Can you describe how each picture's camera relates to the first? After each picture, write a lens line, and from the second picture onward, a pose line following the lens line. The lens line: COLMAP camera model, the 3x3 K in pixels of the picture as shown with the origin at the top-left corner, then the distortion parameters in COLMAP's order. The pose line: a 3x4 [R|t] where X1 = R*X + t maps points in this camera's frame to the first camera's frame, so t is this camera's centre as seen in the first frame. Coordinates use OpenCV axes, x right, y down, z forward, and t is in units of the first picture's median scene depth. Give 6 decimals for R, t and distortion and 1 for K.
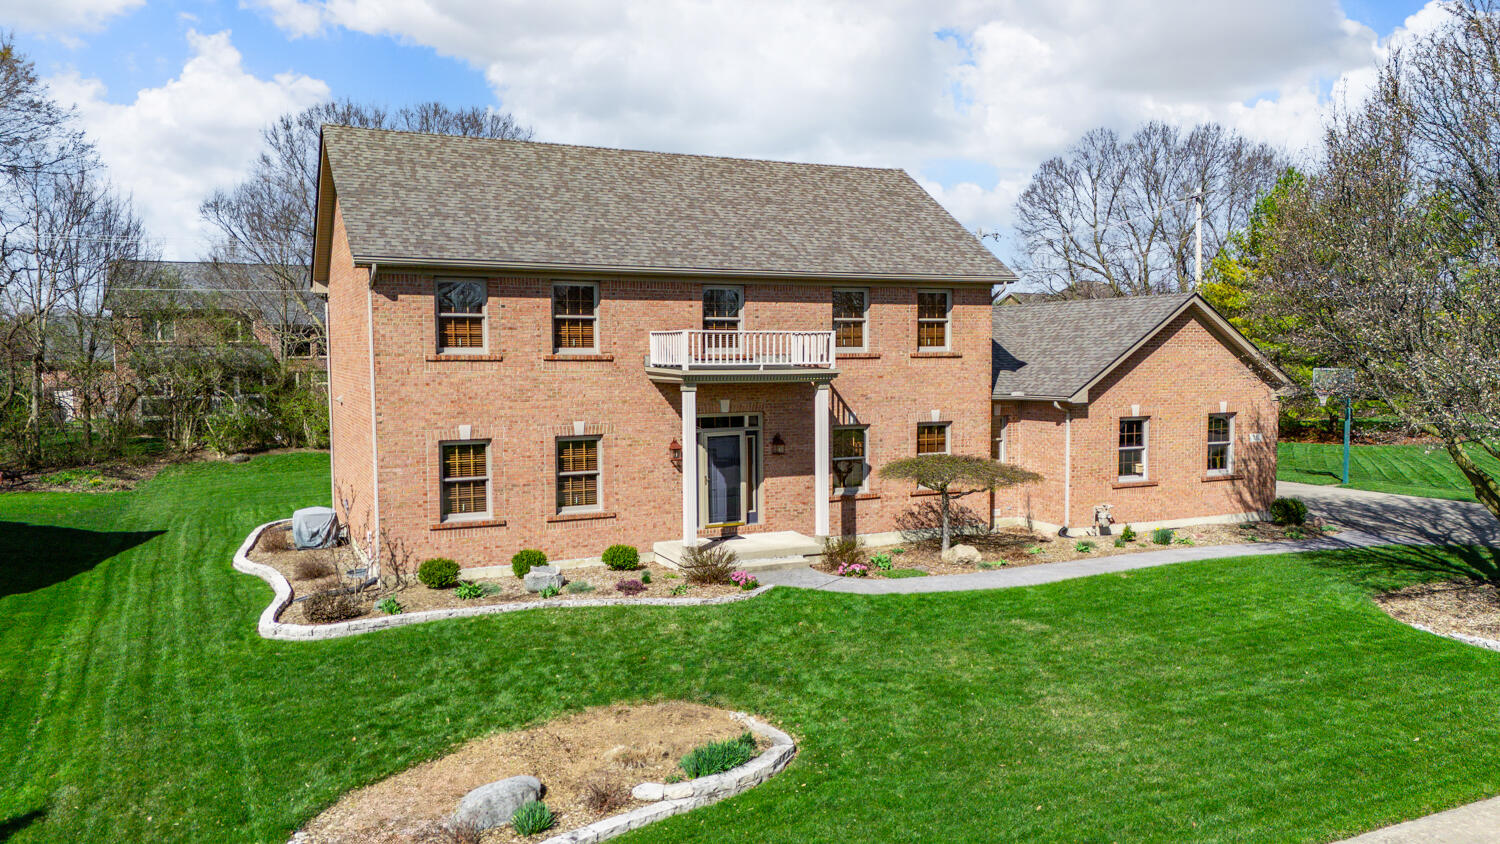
lens RADIAL K [[1116.5, 0, 750.0], [0, 1116.5, 422.0], [0, 0, 1]] dist [0.077493, -0.065561]
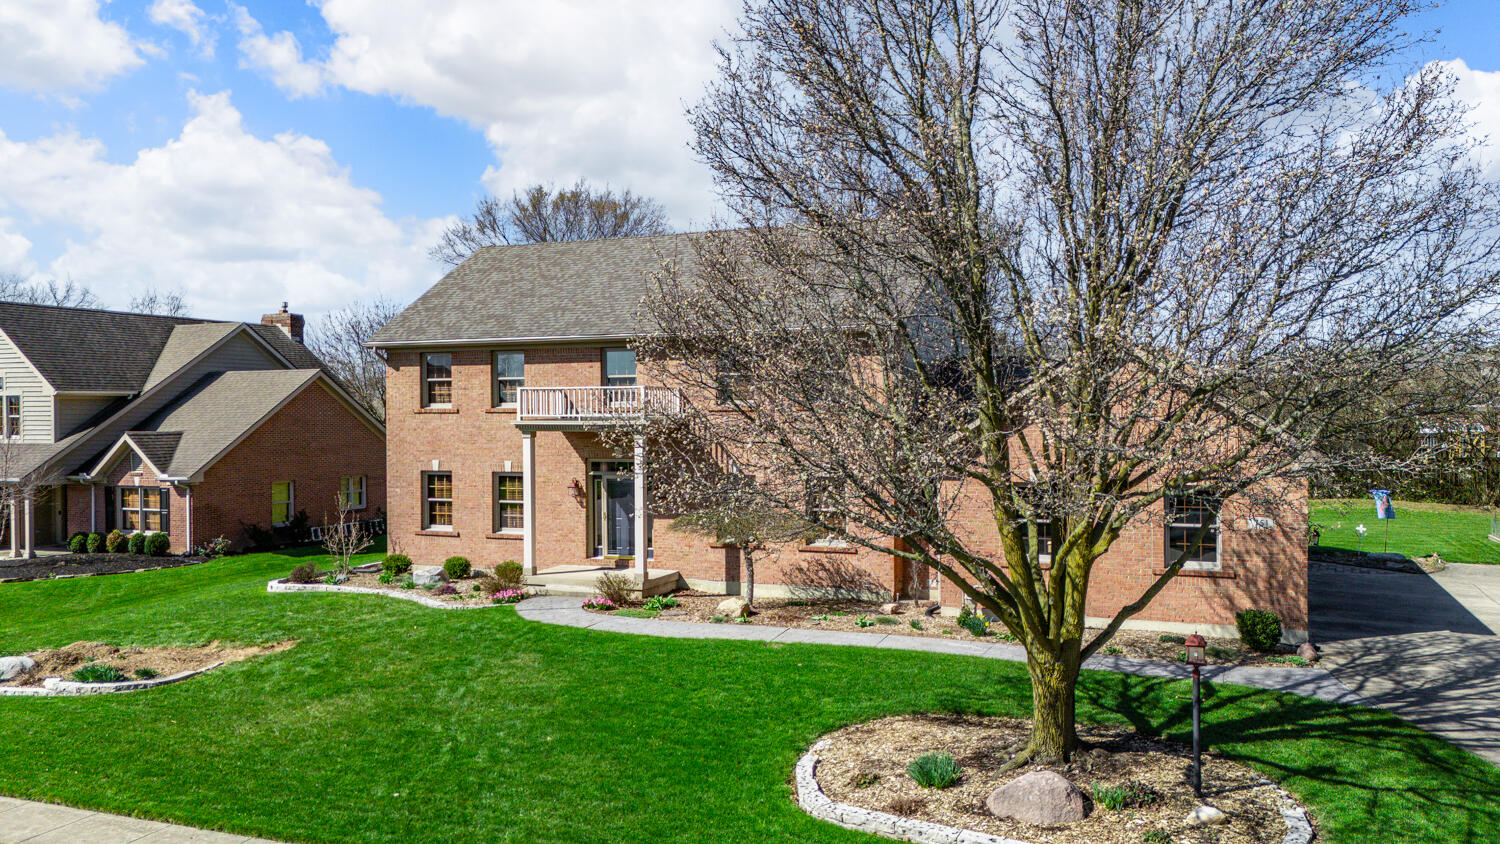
lens RADIAL K [[1116.5, 0, 750.0], [0, 1116.5, 422.0], [0, 0, 1]] dist [0.077493, -0.065561]
pose [[0.658035, 0.005989, -0.752964, 0.946546], [-0.042644, 0.998660, -0.029324, -0.017979], [0.751779, 0.051406, 0.657408, 0.352813]]
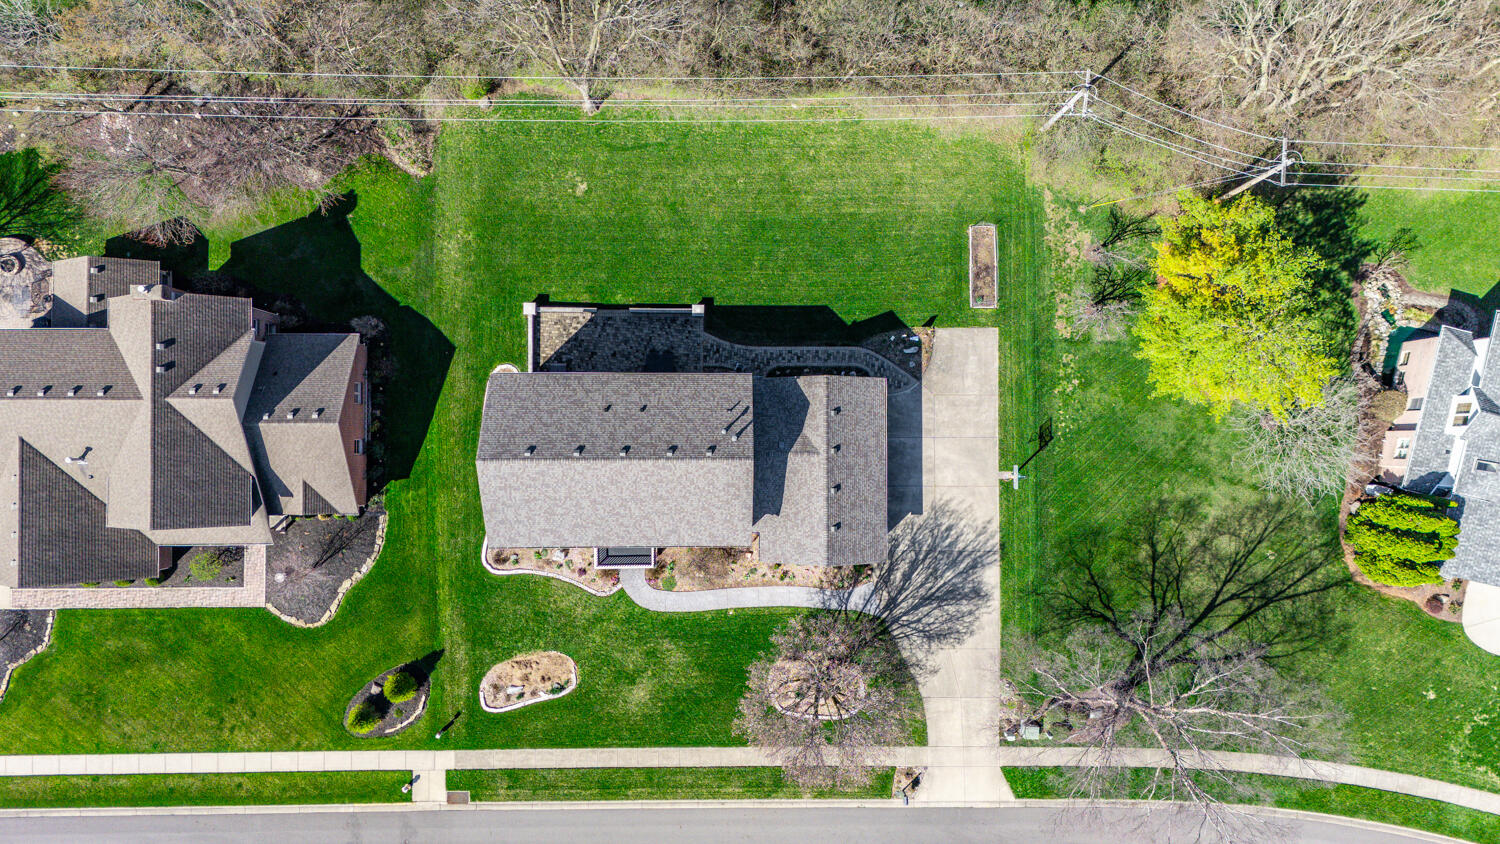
lens RADIAL K [[1189.8, 0, 750.0], [0, 1189.8, 422.0], [0, 0, 1]] dist [0.080958, -0.109692]
pose [[0.904121, 0.426244, 0.029690, 0.049315], [-0.050082, 0.036709, 0.998070, -3.039727], [0.424332, -0.903863, 0.054536, 1.244529]]
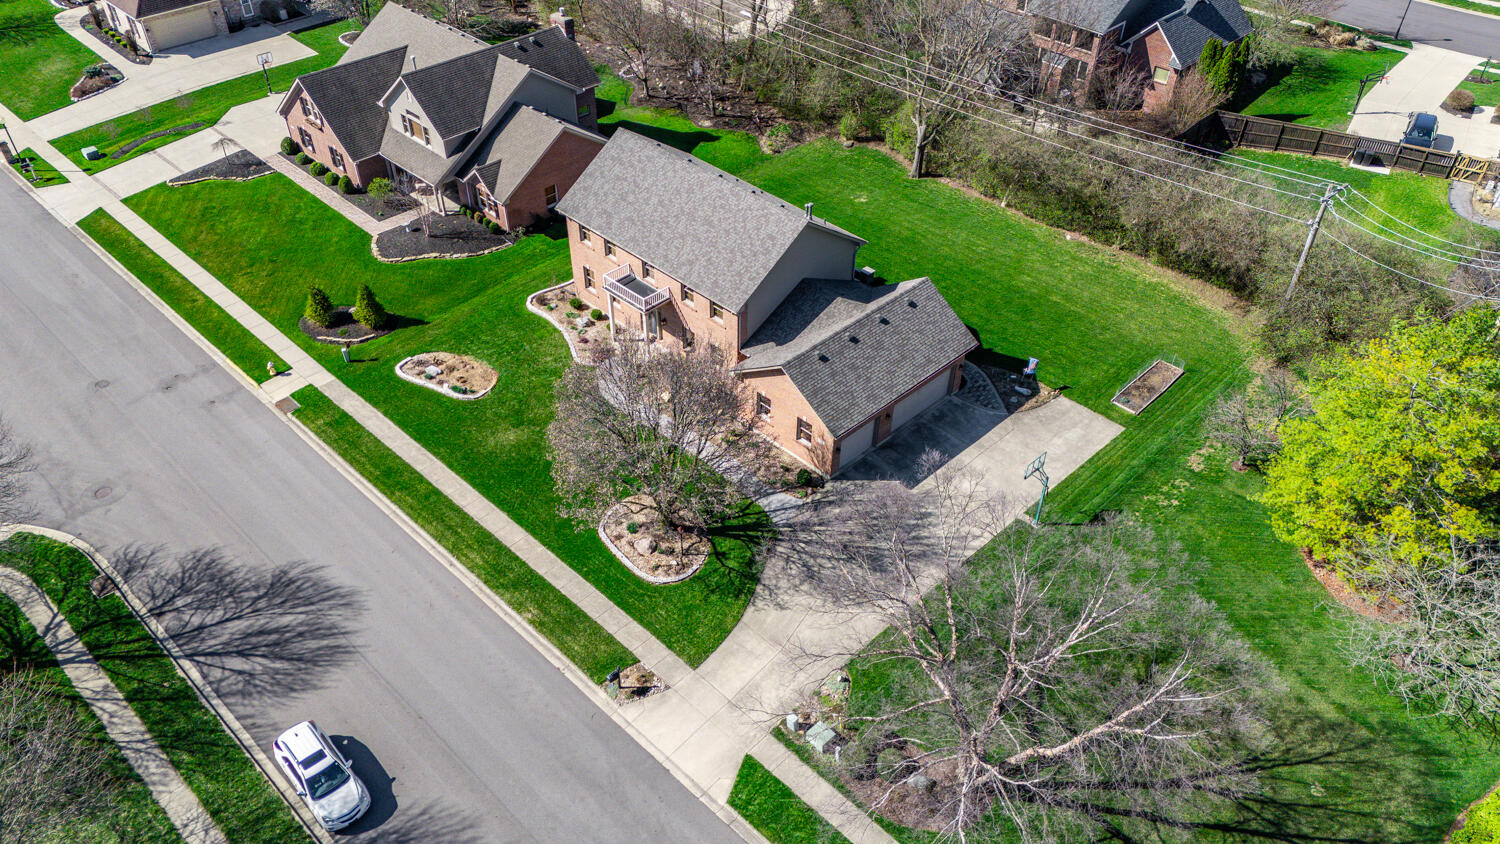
lens RADIAL K [[1189.8, 0, 750.0], [0, 1189.8, 422.0], [0, 0, 1]] dist [0.080958, -0.109692]
pose [[0.325974, 0.596835, -0.733164, 2.279242], [-0.059246, 0.786897, 0.614234, -1.514506], [0.943520, -0.156787, 0.291868, 0.376803]]
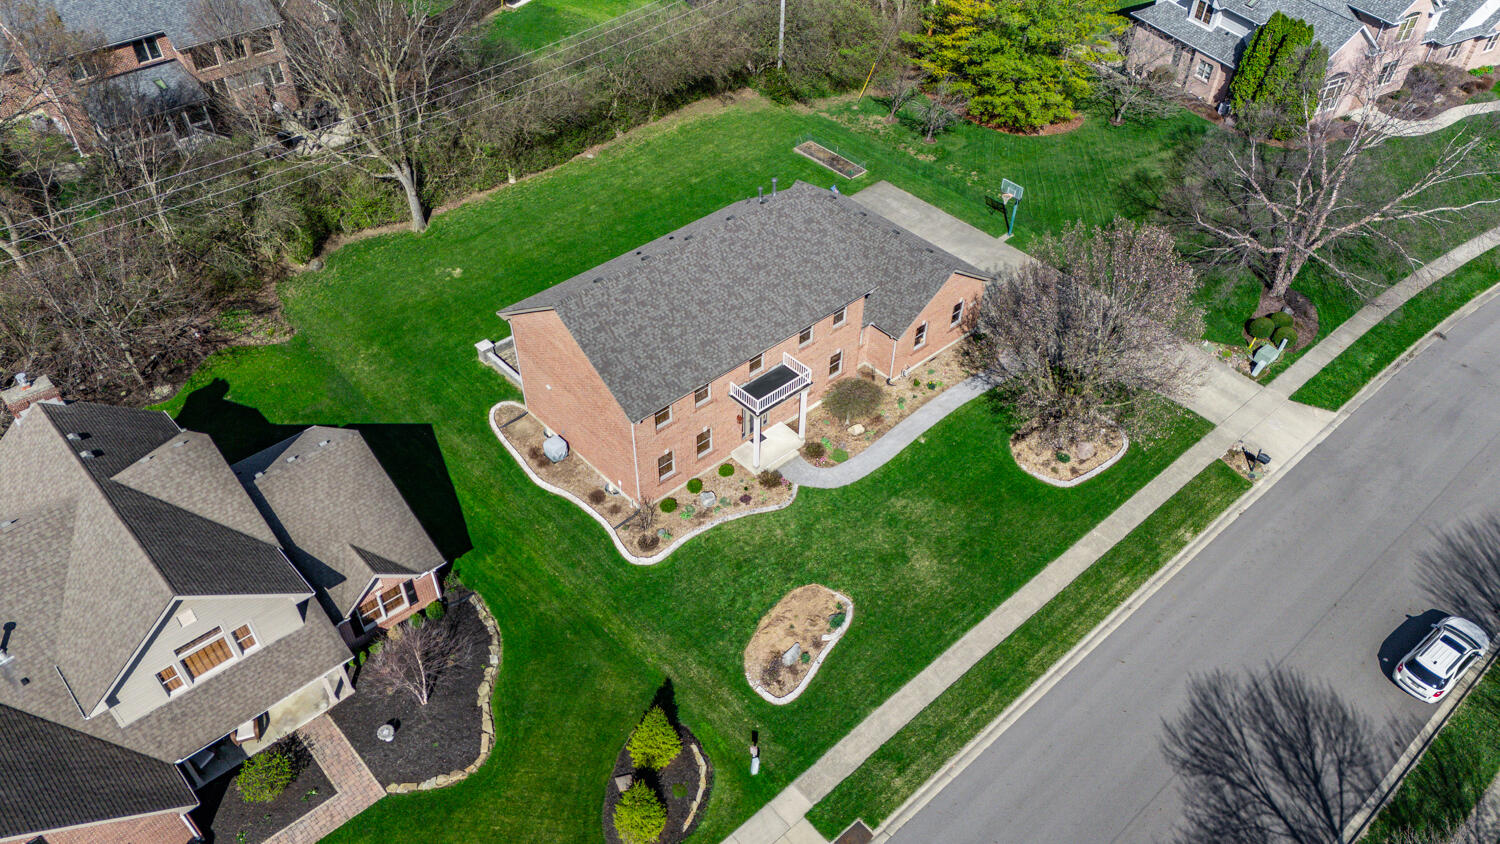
lens RADIAL K [[1180.5, 0, 741.5], [0, 1180.5, 441.8], [0, 0, 1]] dist [0.109315, -0.154062]
pose [[0.954036, -0.181283, 0.238645, -0.620237], [-0.009010, 0.778591, 0.627468, -1.387093], [-0.299556, -0.600777, 0.741170, -0.748862]]
